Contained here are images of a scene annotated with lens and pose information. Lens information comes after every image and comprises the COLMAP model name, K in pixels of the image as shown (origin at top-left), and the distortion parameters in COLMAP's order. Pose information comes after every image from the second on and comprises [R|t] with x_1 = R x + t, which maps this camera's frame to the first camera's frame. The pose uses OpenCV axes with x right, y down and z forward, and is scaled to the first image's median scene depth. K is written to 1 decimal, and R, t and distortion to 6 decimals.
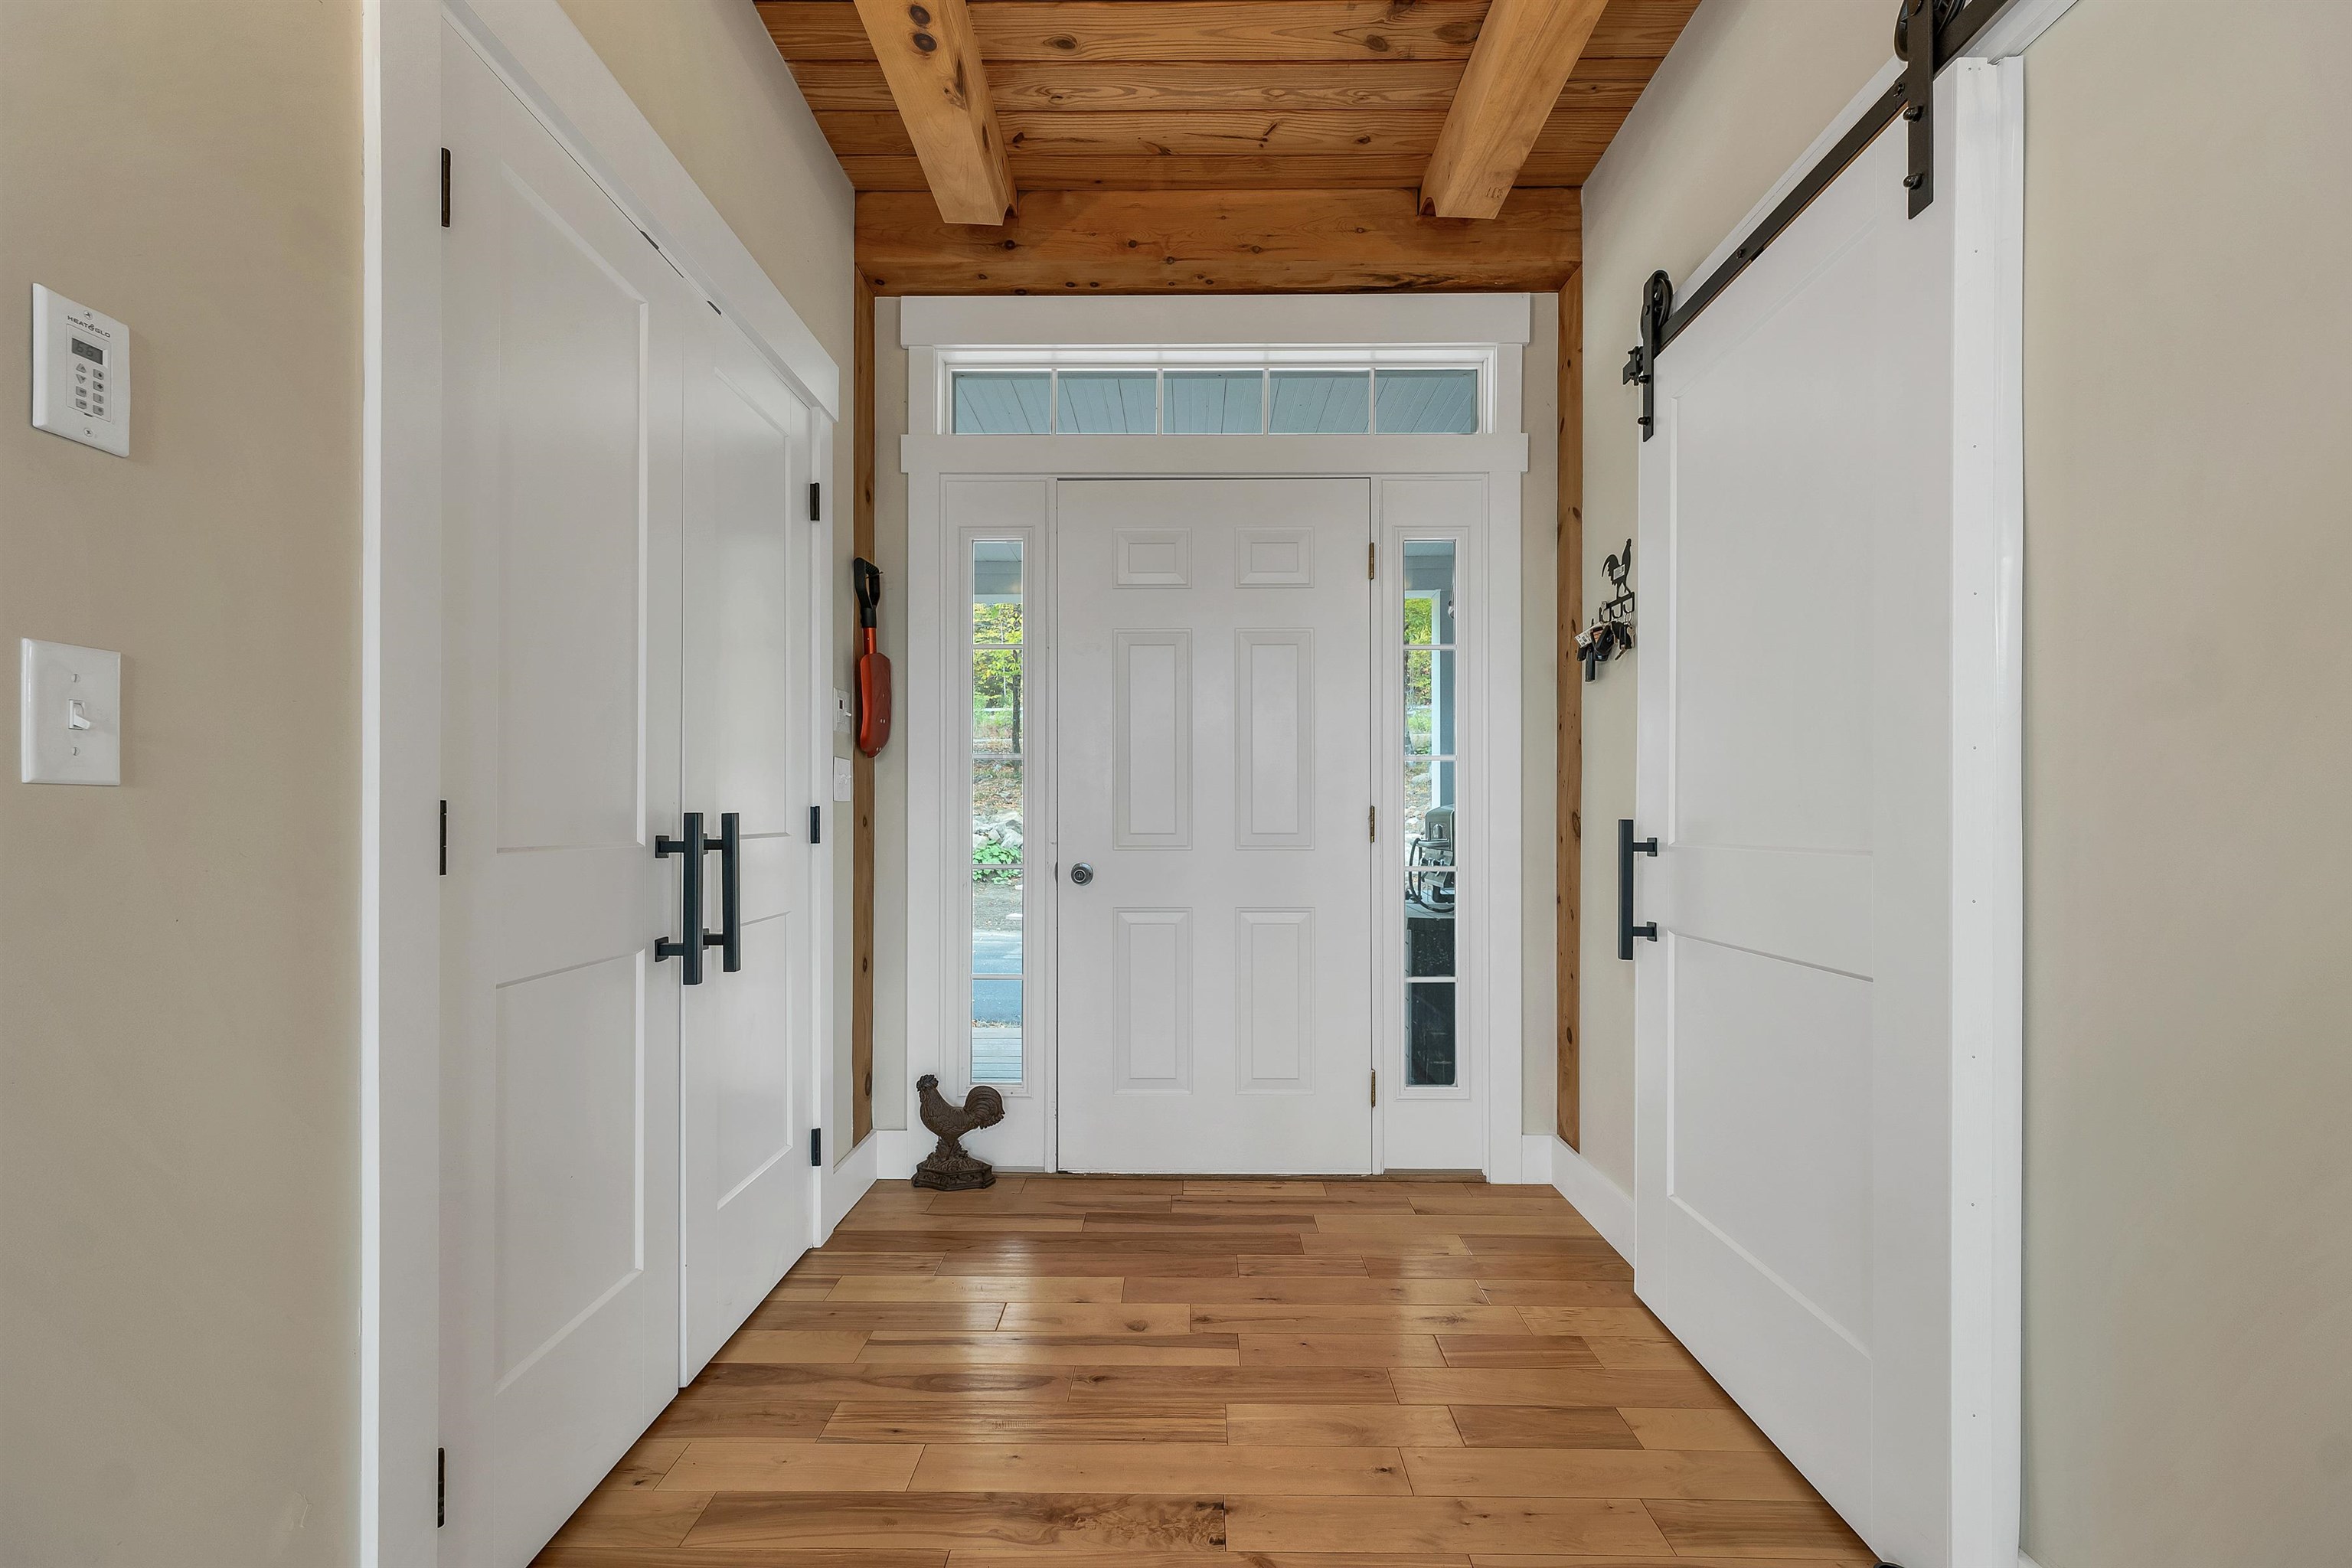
lens RADIAL K [[979.7, 0, 1176.3], [0, 979.7, 806.2], [0, 0, 1]] dist [0.000819, 0.001152]
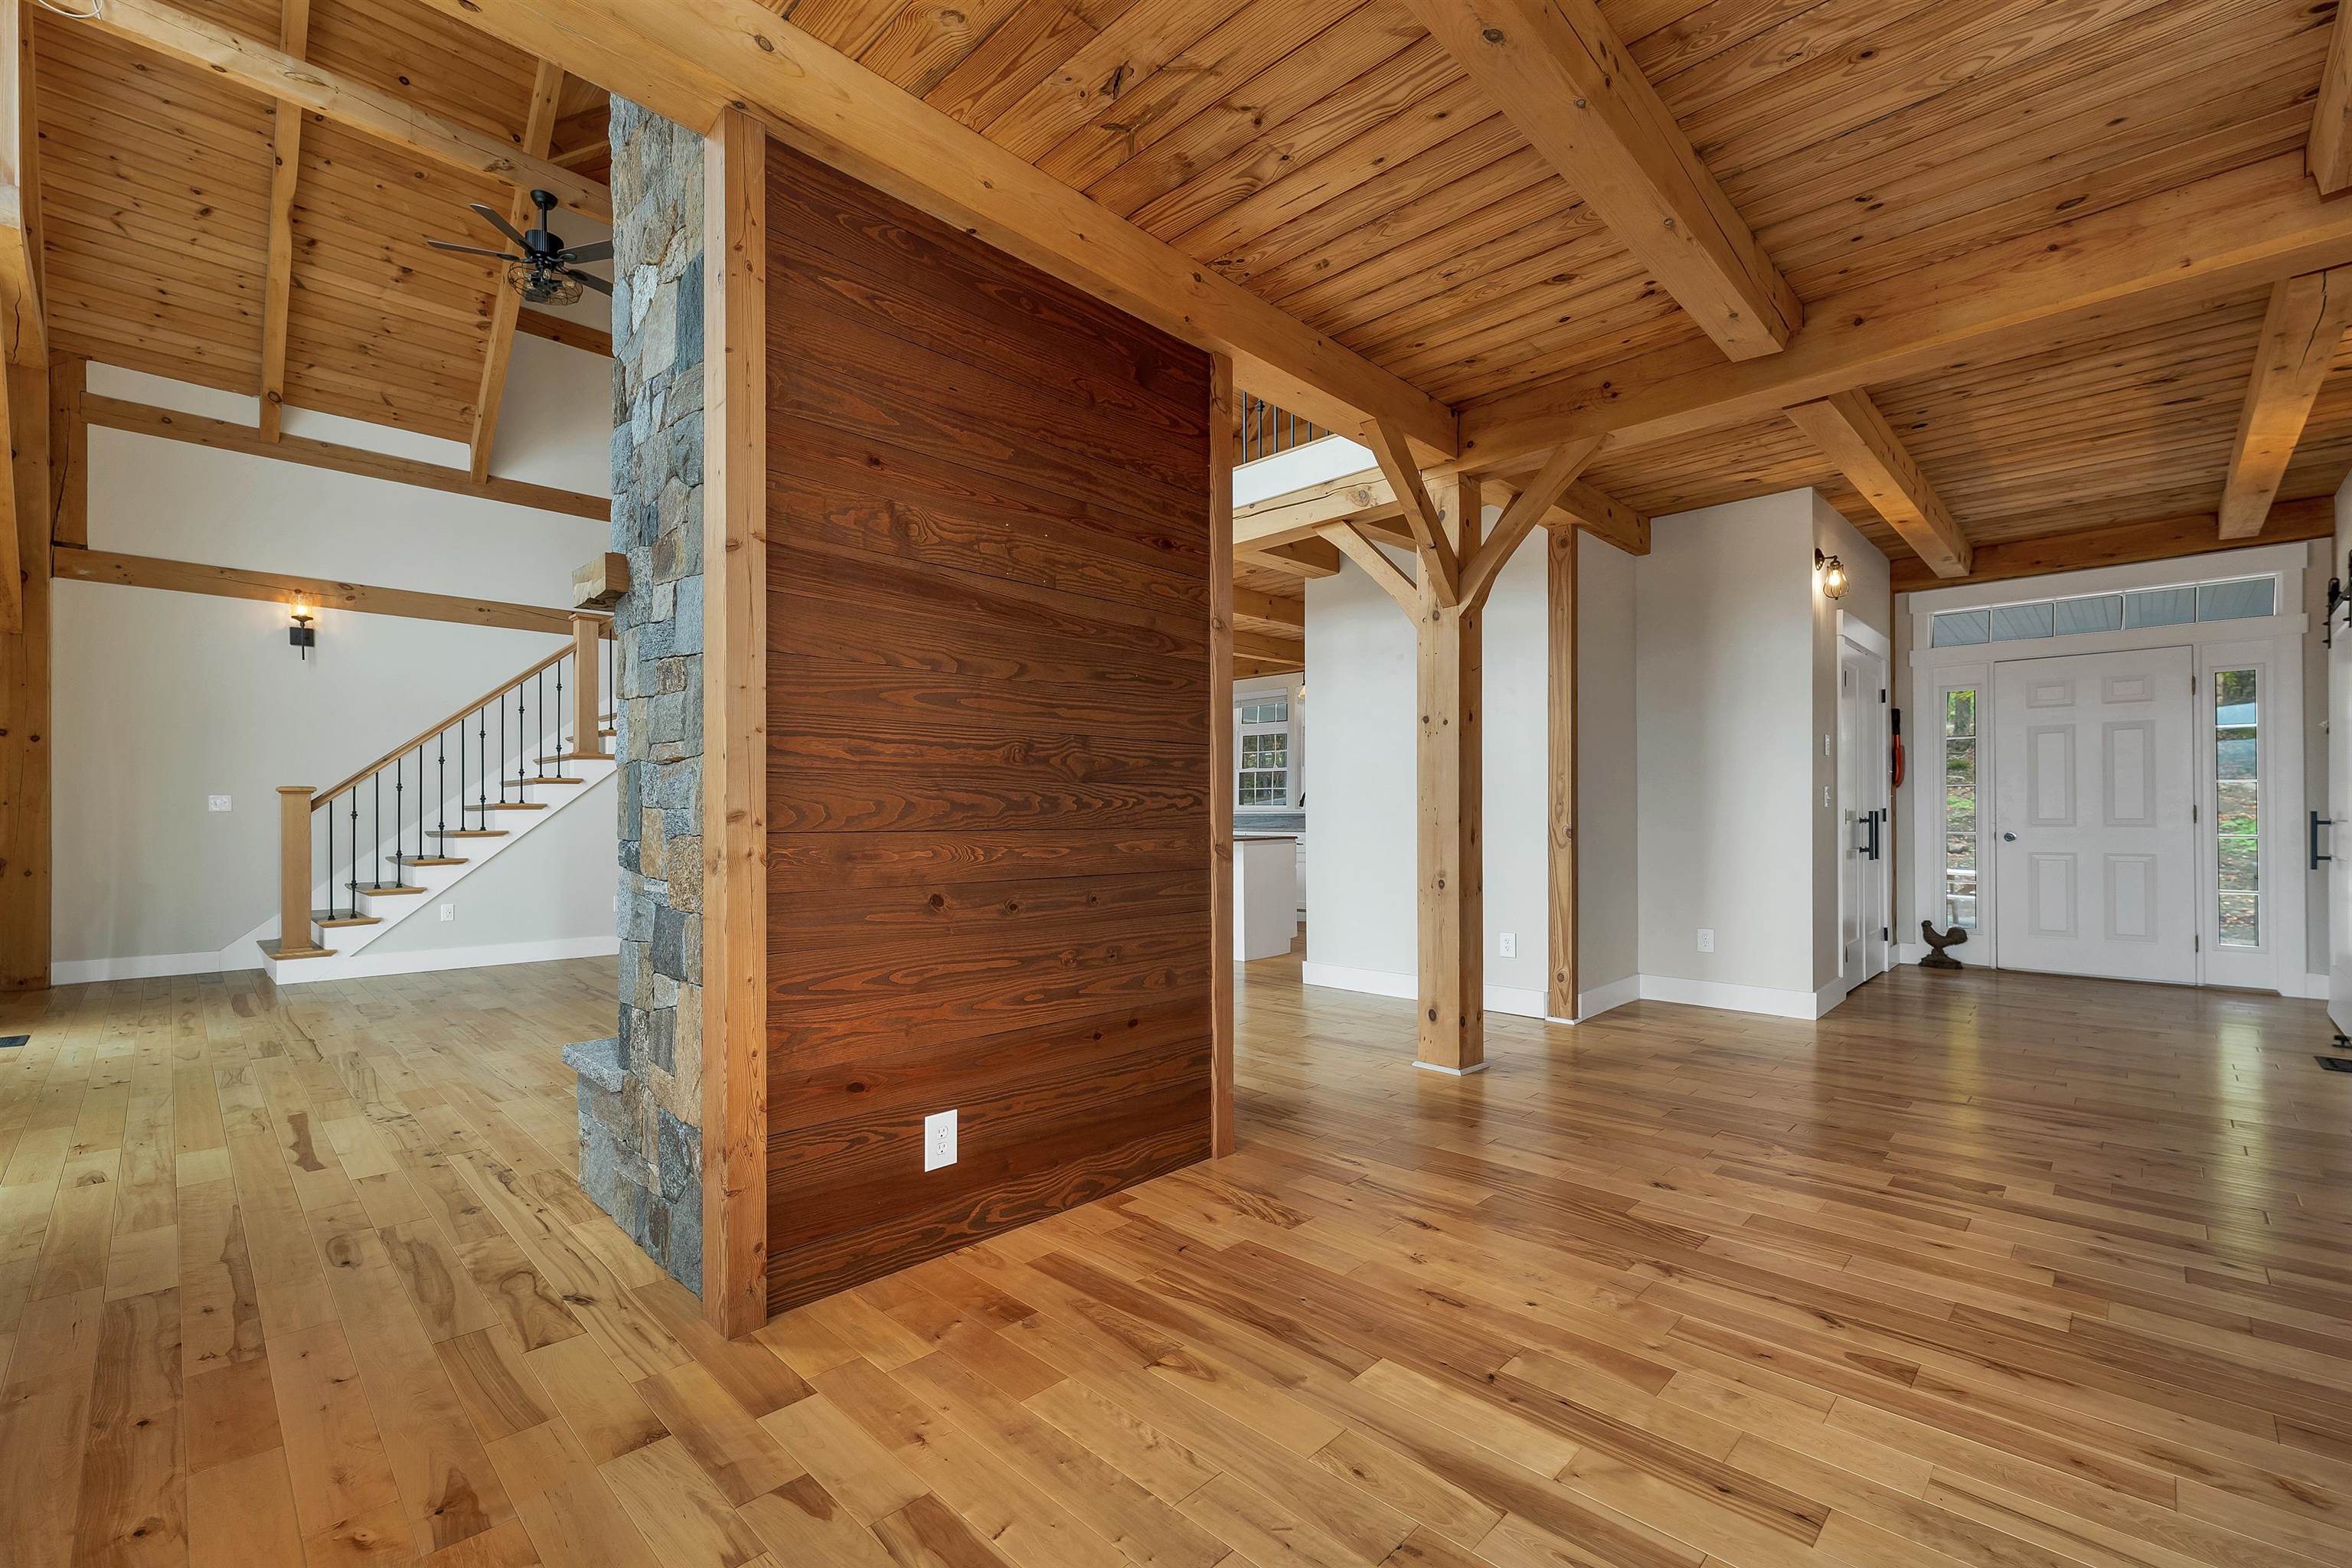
lens RADIAL K [[979.7, 0, 1191.1], [0, 979.7, 809.8], [0, 0, 1]] dist [0.000819, 0.001152]
pose [[0.720624, -0.006943, -0.693292, 0.110584], [0.012284, 0.999921, 0.002755, -0.022182], [0.693218, -0.010502, 0.720652, -1.939128]]
